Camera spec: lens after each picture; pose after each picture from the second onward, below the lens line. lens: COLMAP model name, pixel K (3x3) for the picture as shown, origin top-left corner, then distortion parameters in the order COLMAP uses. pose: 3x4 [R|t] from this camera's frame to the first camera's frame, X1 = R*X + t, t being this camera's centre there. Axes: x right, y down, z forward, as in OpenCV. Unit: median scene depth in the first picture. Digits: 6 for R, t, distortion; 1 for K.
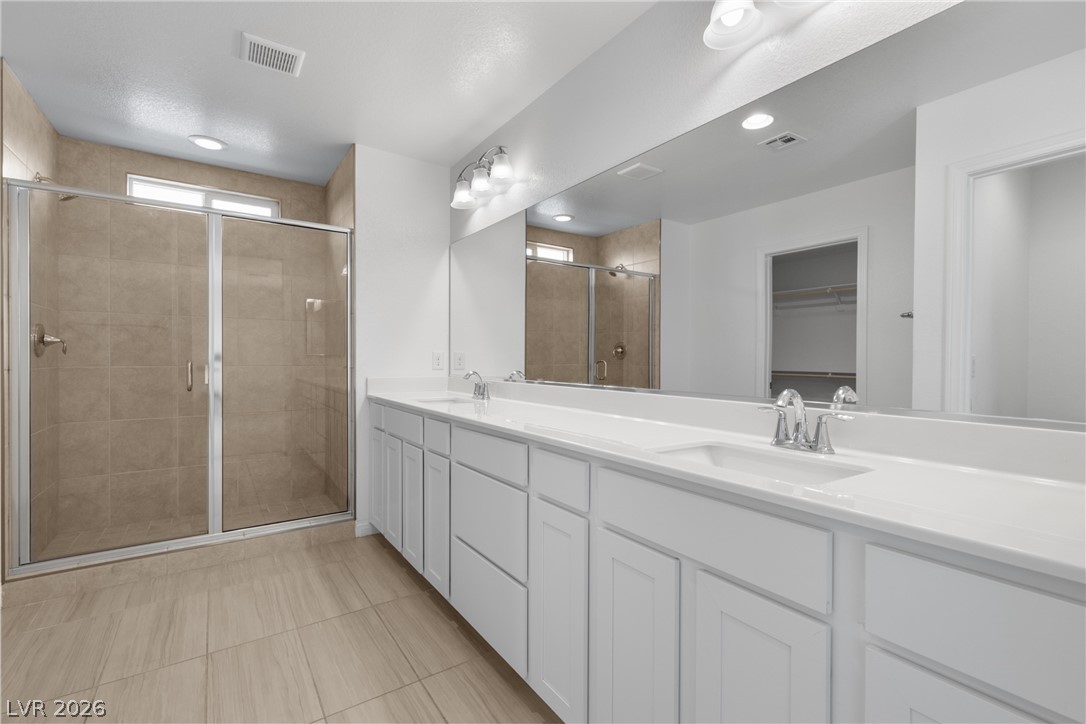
lens RADIAL K [[486.1, 0, 551.8], [0, 486.1, 360.8], [0, 0, 1]] dist [0.008977, -0.001055]
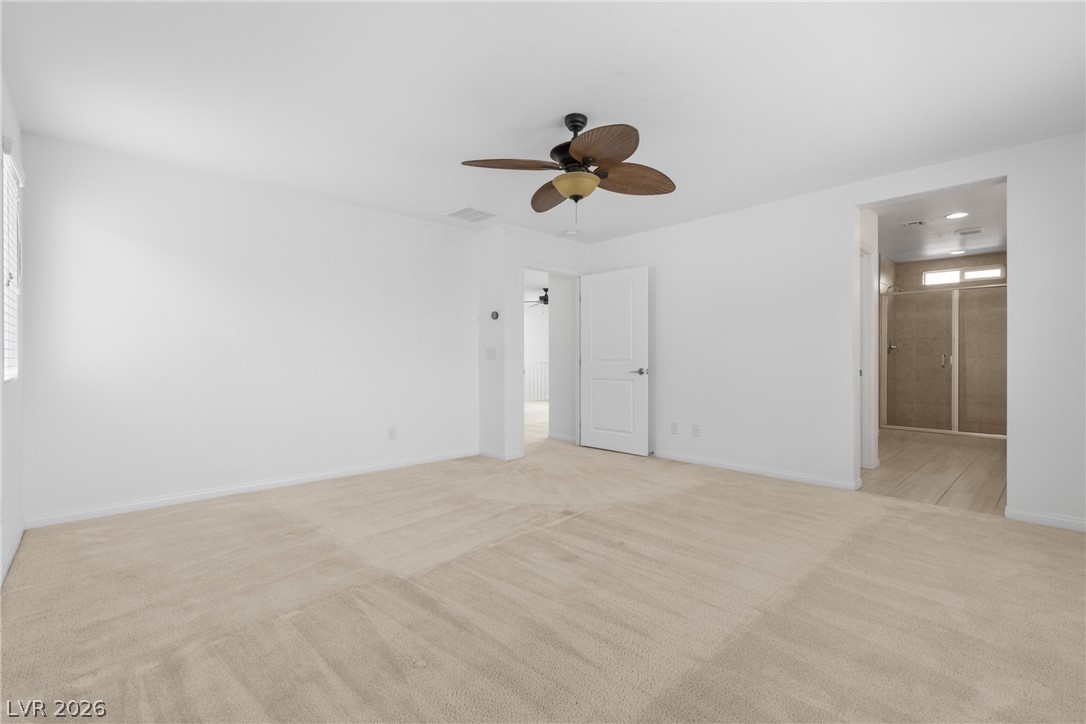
lens RADIAL K [[486.1, 0, 540.9], [0, 486.1, 360.3], [0, 0, 1]] dist [0.008977, -0.001055]
pose [[0.148599, 0.003612, -0.988891, 1.128591], [-0.003604, 0.999989, 0.003111, 0.022849], [0.988891, 0.003102, 0.148610, -1.103139]]
